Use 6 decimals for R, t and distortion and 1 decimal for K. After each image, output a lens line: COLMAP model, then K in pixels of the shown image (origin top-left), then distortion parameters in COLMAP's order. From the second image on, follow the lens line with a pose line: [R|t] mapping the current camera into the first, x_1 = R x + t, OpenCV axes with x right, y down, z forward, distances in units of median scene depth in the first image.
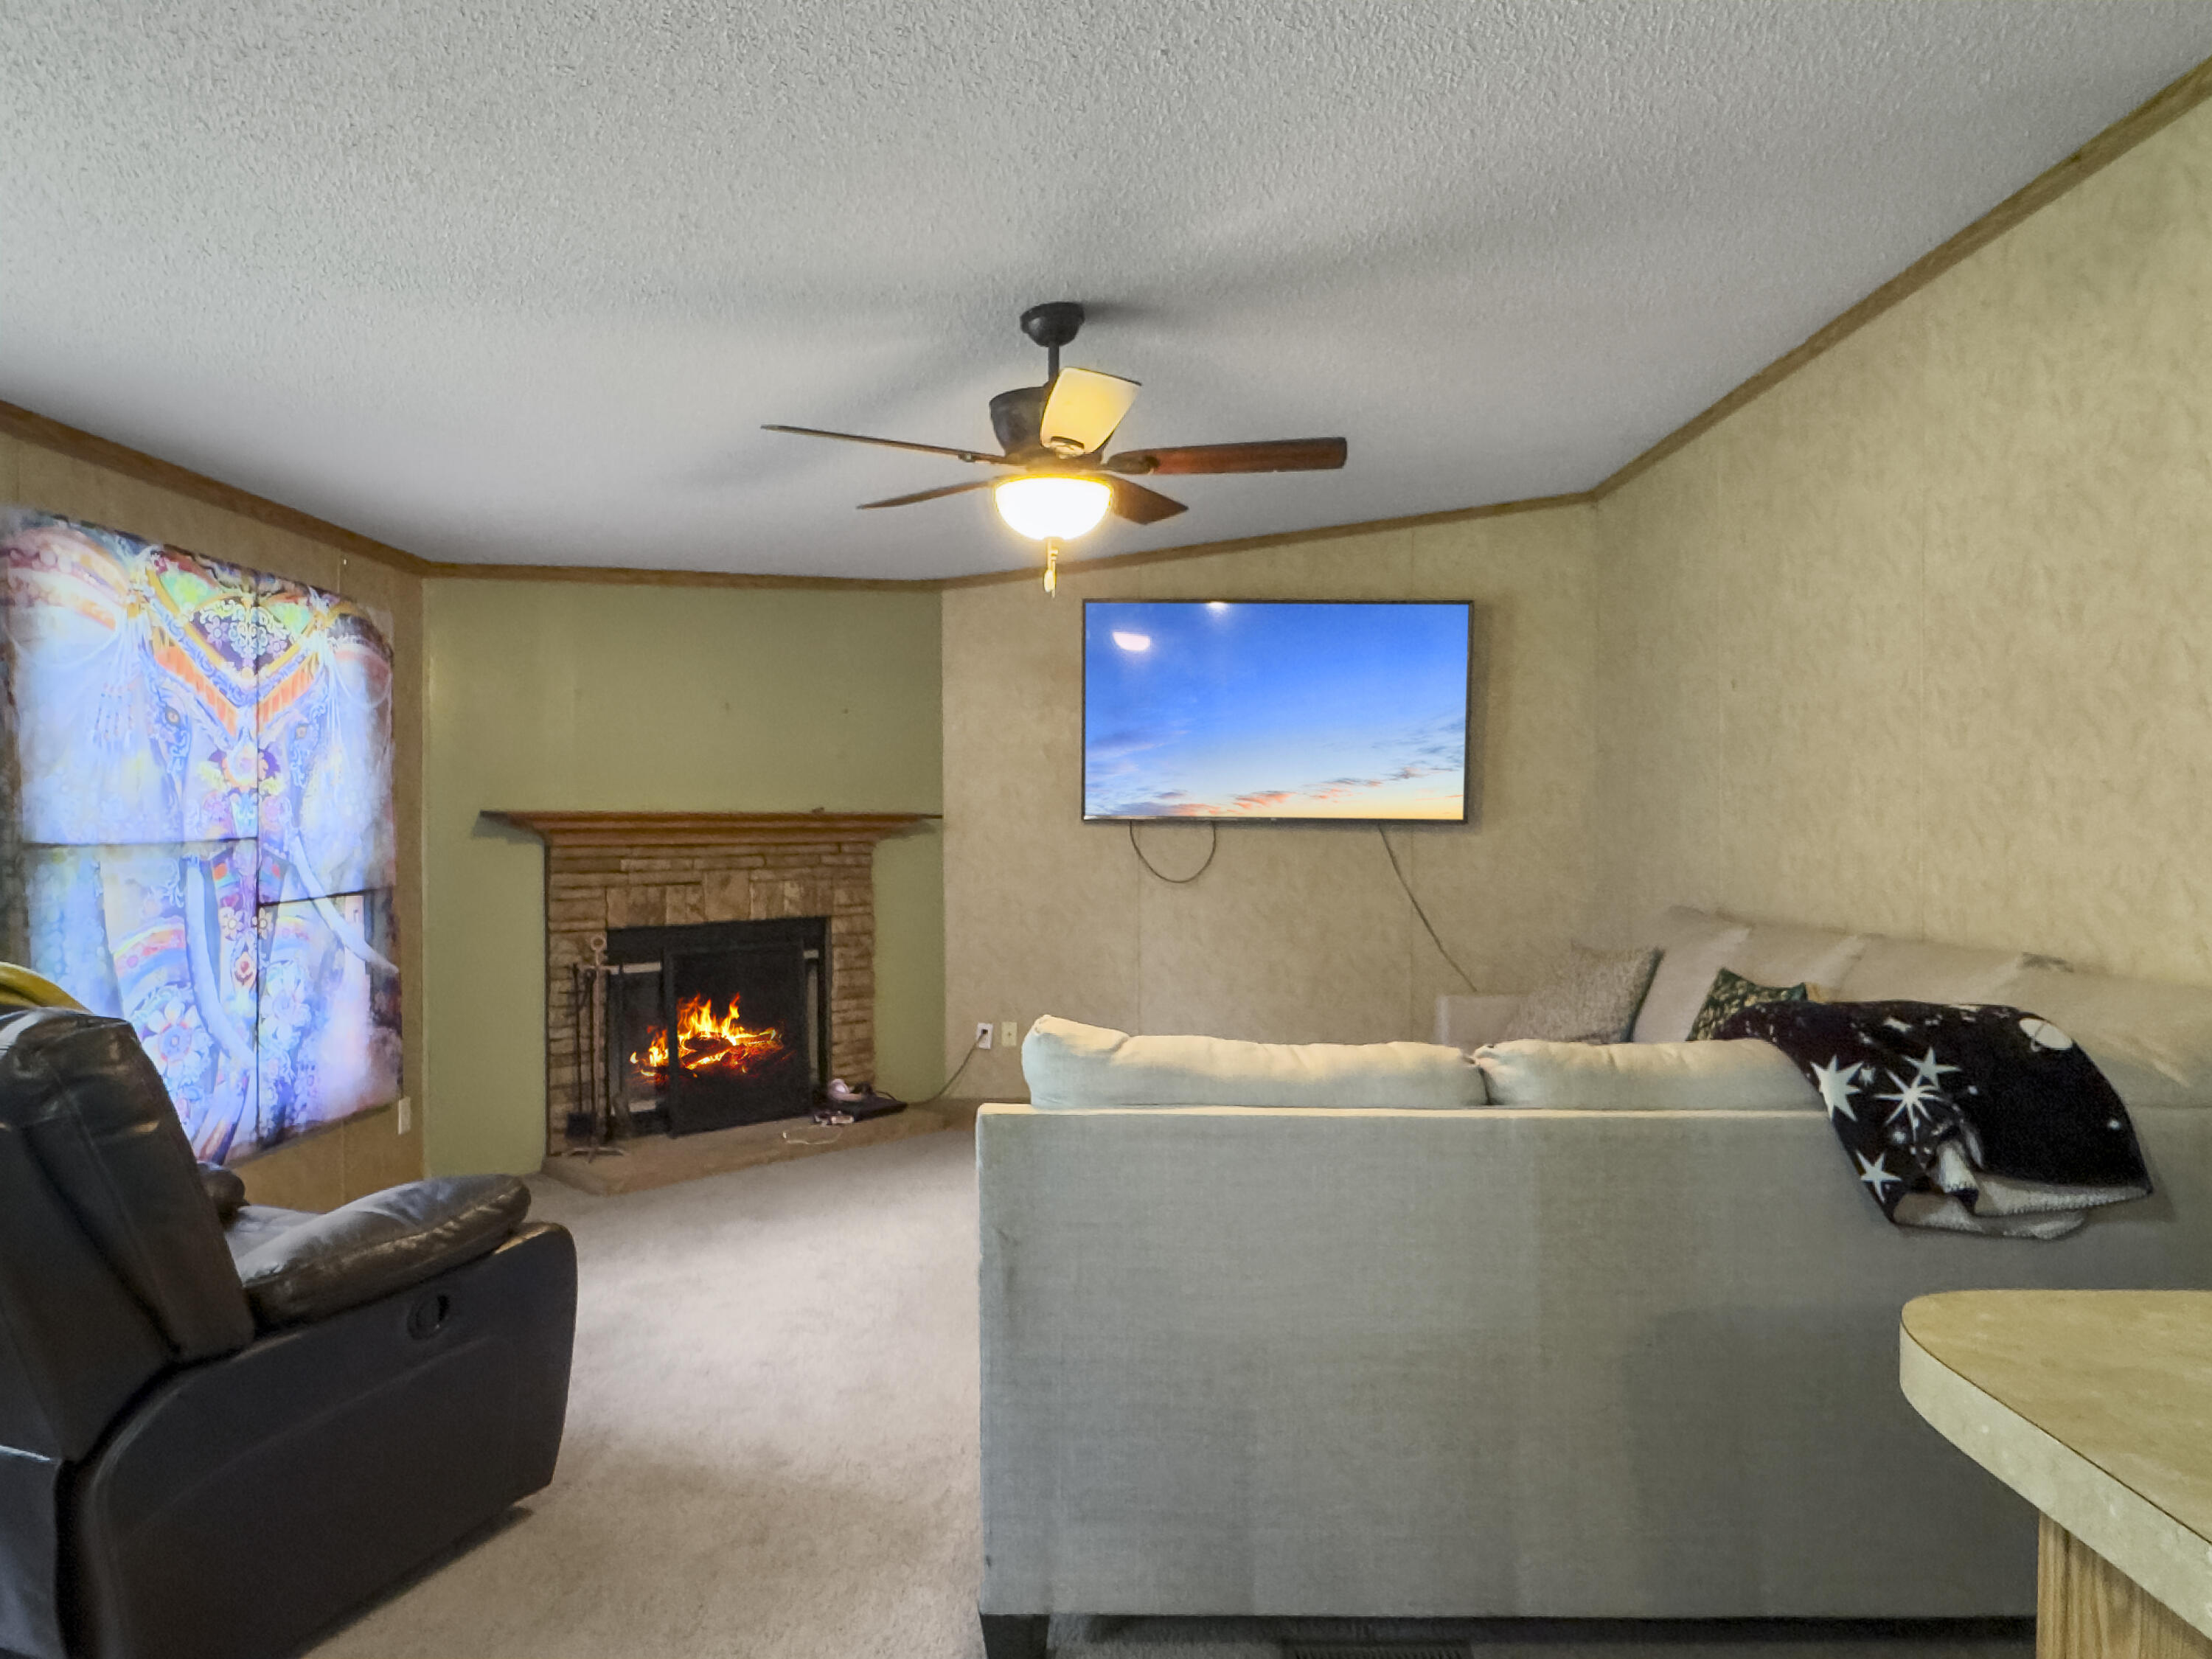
lens RADIAL K [[1365.9, 0, 1110.7], [0, 1365.9, 826.1], [0, 0, 1]] dist [-0.003496, -0.002002]
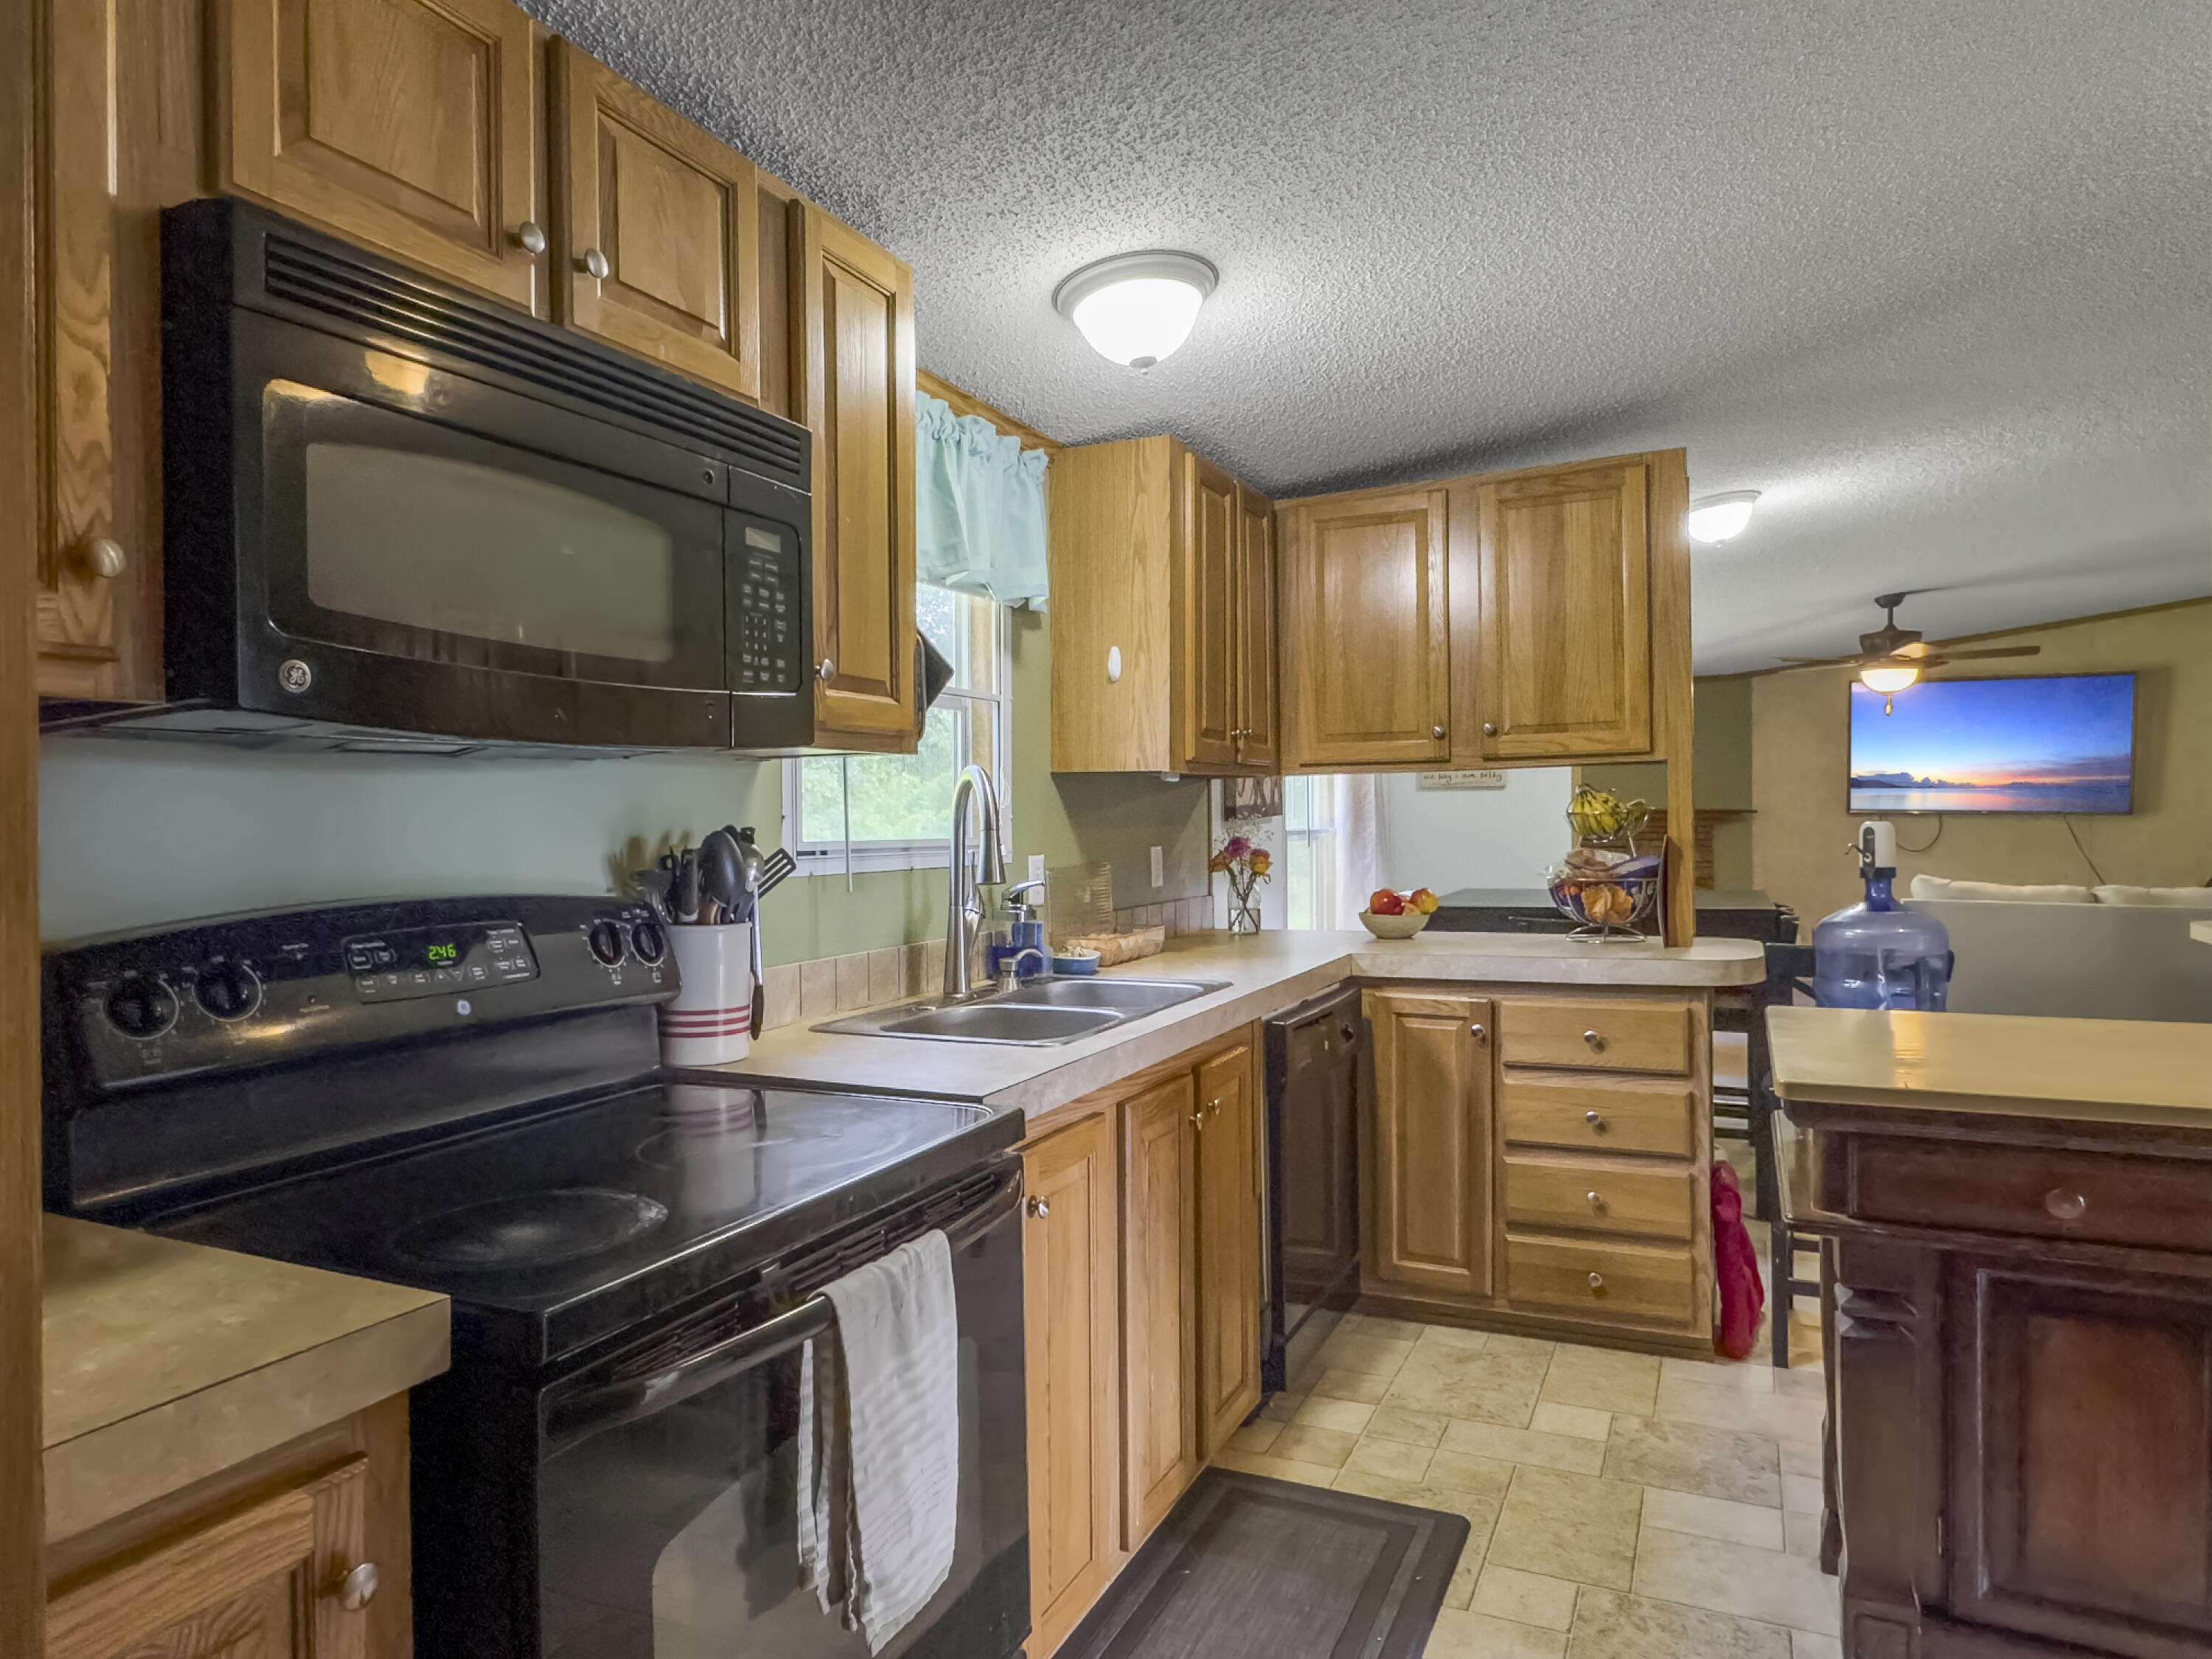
lens RADIAL K [[1365.9, 0, 1101.7], [0, 1365.9, 827.5], [0, 0, 1]] dist [-0.003496, -0.002002]
pose [[0.907835, -0.000365, -0.419327, -0.146728], [0.000707, 1.000000, 0.000658, 0.010531], [0.419327, -0.000894, 0.907835, -0.856779]]
